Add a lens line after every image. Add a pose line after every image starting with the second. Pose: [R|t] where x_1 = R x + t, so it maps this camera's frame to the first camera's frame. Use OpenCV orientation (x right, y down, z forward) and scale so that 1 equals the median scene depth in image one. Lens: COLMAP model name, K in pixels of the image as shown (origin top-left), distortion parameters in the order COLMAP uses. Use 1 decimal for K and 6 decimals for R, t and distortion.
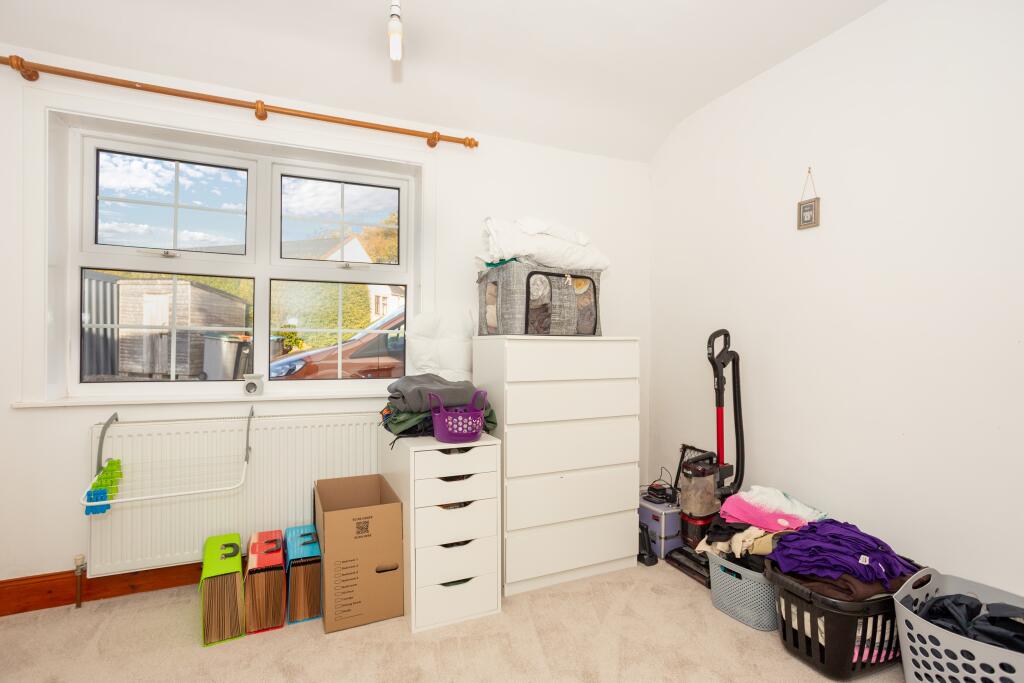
lens RADIAL K [[496.5, 0, 512.6], [0, 496.5, 340.0], [0, 0, 1]] dist [-0.040639, 0.022566]
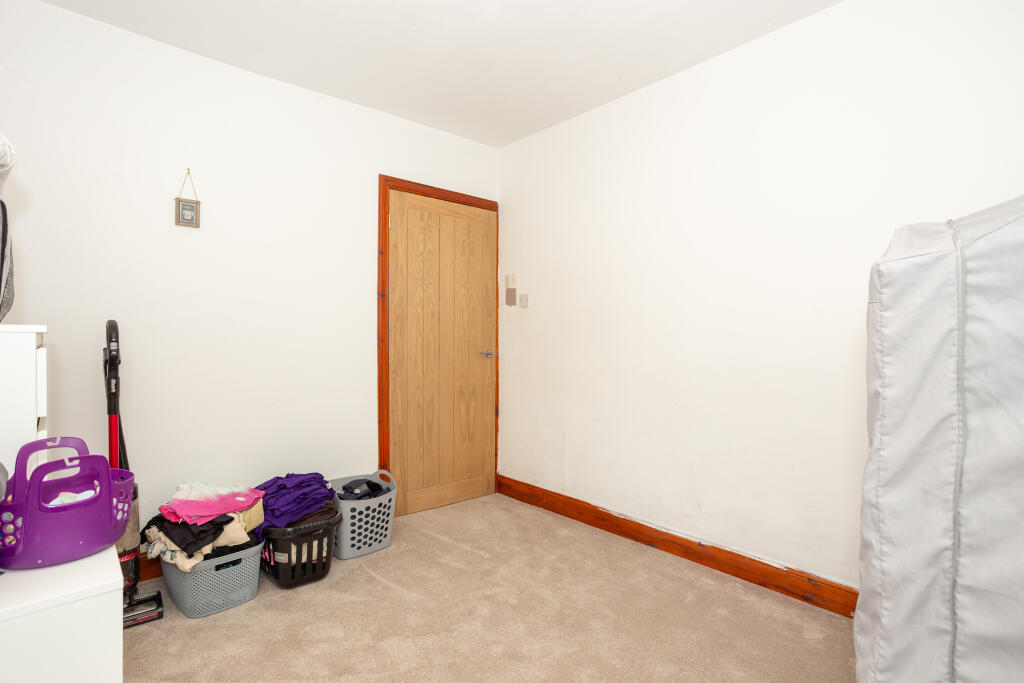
lens RADIAL K [[496.5, 0, 510.7], [0, 496.5, 338.5], [0, 0, 1]] dist [-0.040639, 0.022566]
pose [[-0.286973, -0.005800, 0.957921, -0.584627], [-0.002375, 0.999983, 0.005343, 0.002801], [-0.957936, -0.000741, -0.286982, 0.630392]]
